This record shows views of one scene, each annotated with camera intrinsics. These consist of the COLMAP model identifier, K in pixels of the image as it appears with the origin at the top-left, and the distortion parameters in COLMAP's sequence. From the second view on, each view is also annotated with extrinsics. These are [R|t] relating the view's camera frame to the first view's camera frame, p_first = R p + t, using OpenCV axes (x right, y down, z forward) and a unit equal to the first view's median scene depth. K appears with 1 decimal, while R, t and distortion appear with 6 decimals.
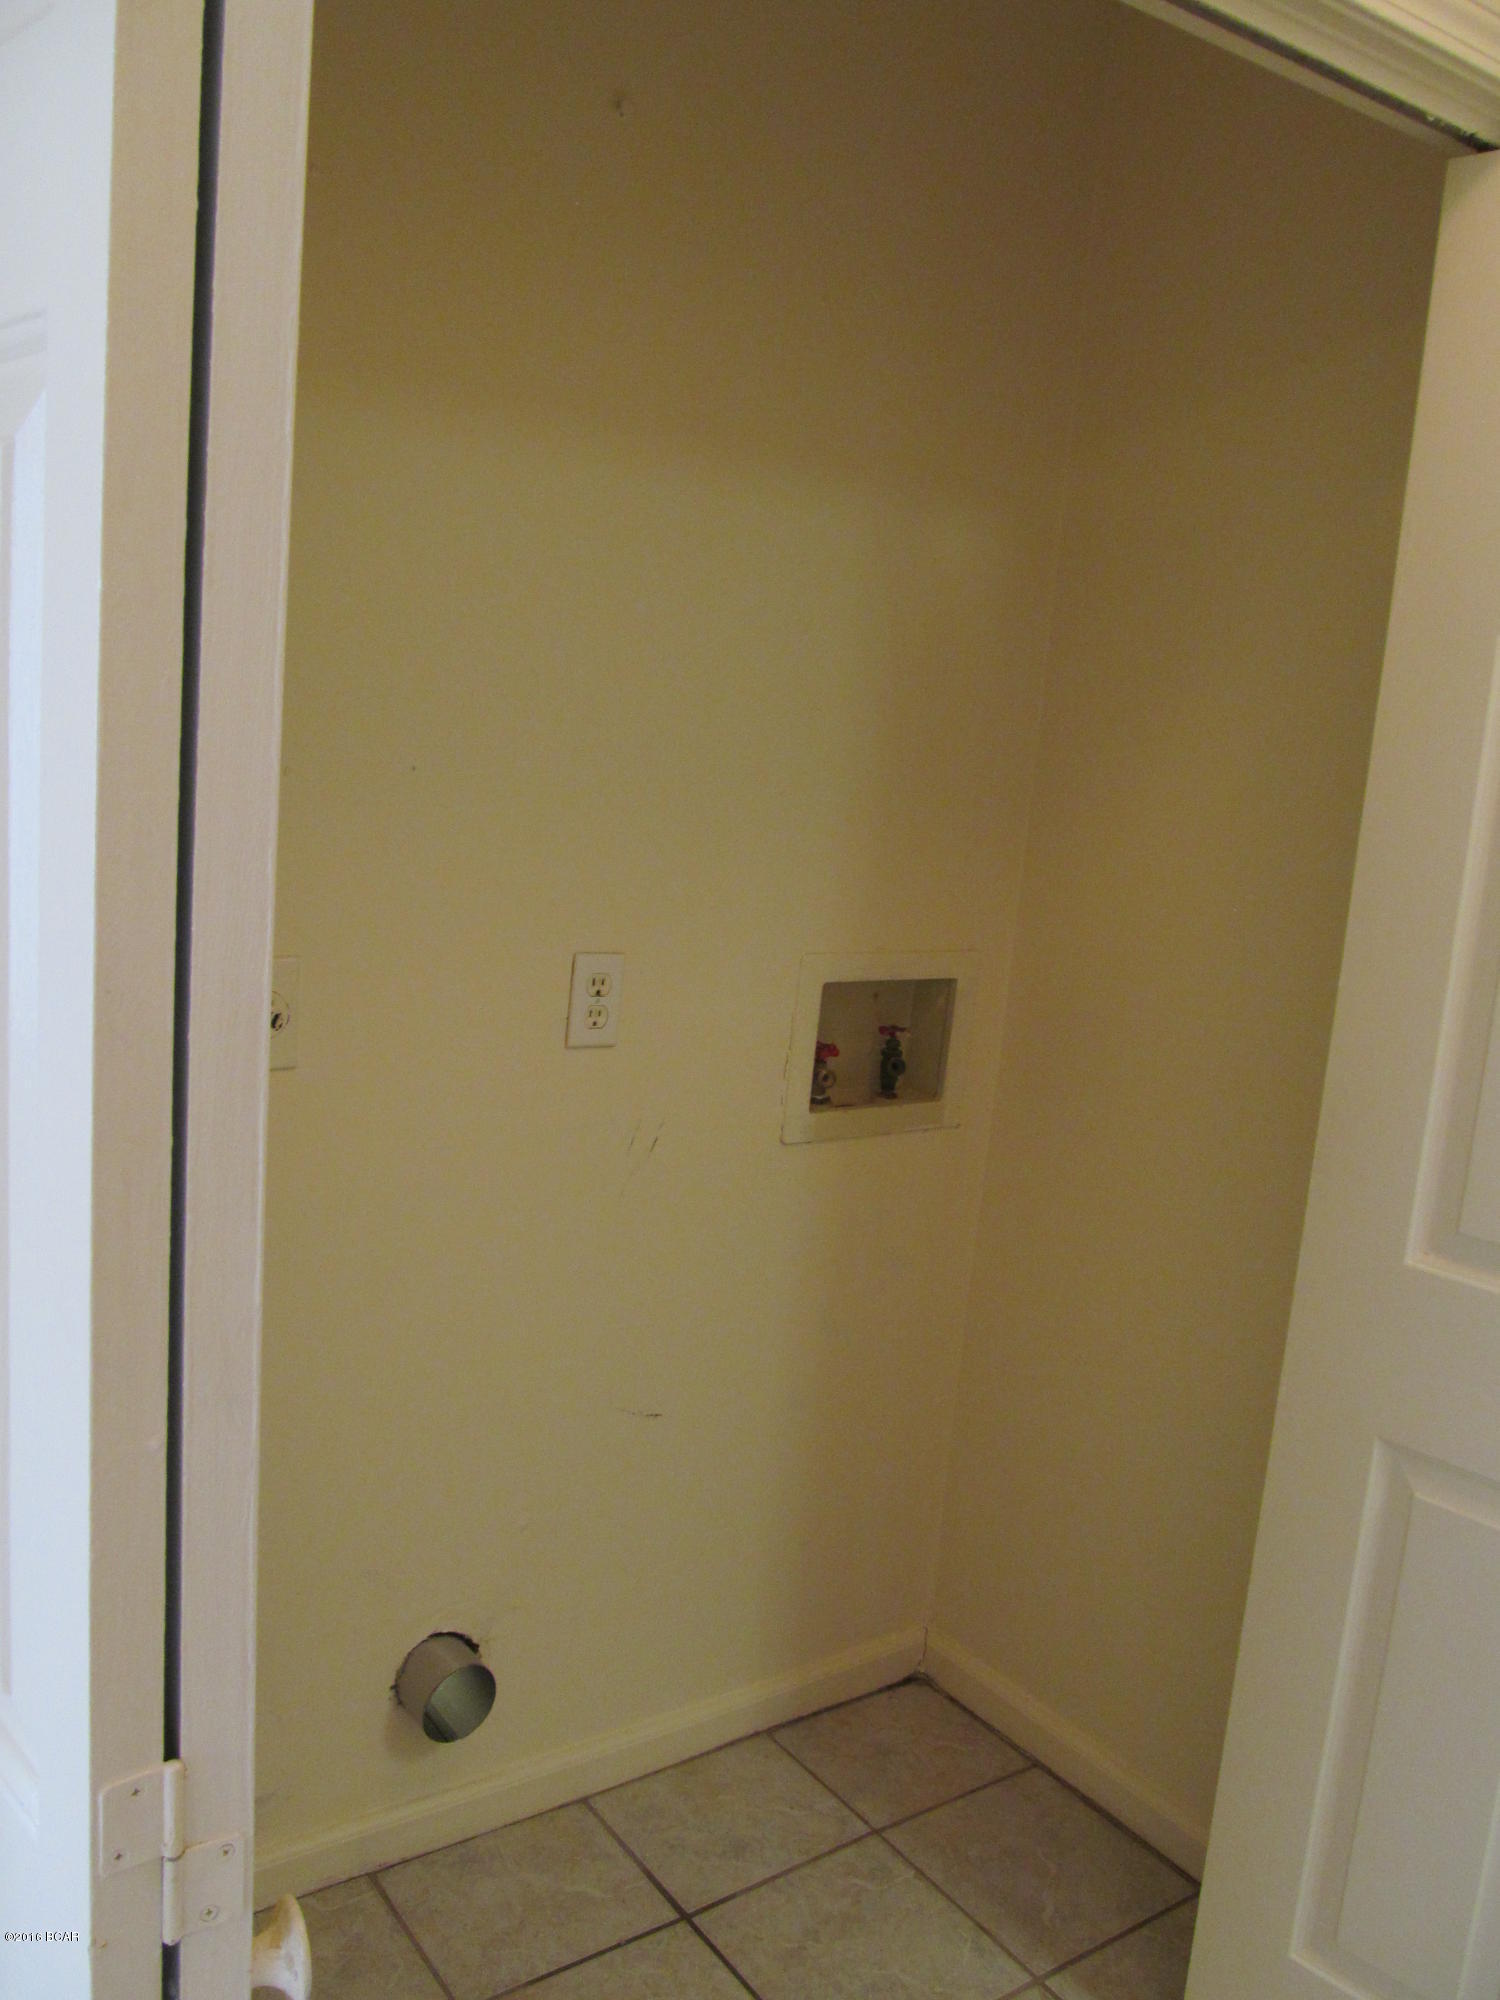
lens RADIAL K [[1641.5, 0, 748.0], [0, 1641.5, 998.3], [0, 0, 1]] dist [-0.069350, 0.024424]
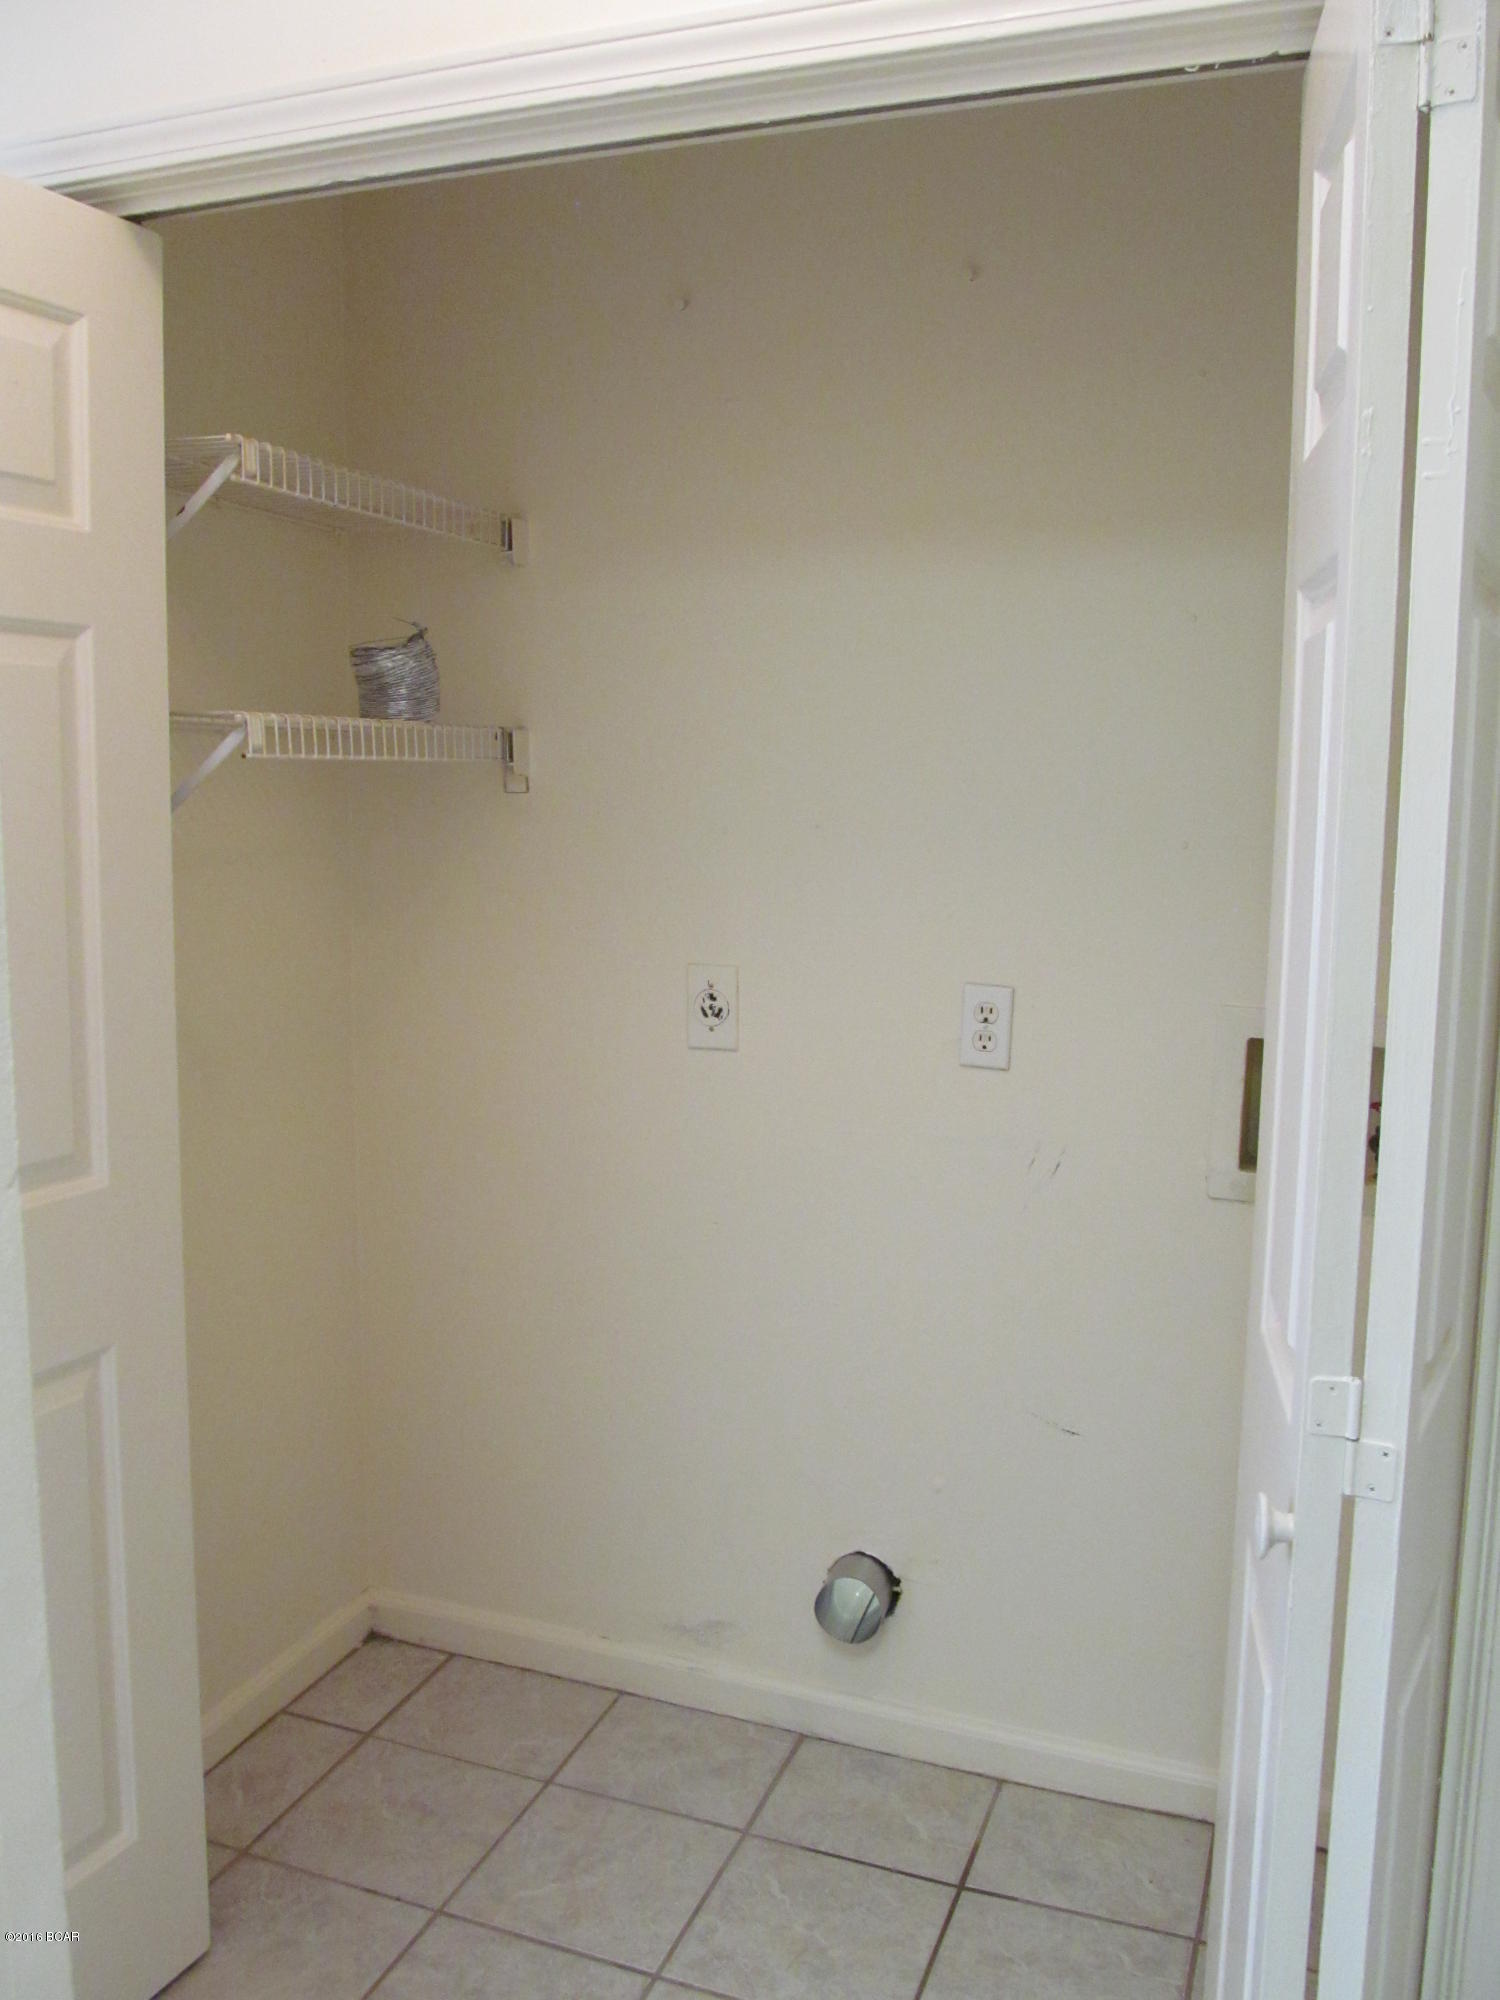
lens RADIAL K [[1641.5, 0, 747.7], [0, 1641.5, 998.1], [0, 0, 1]] dist [-0.069350, 0.024424]
pose [[0.554942, 0.034740, -0.831163, 0.763223], [-0.122222, 0.991690, -0.040154, 0.047521], [0.822861, 0.123869, 0.554577, 0.223202]]
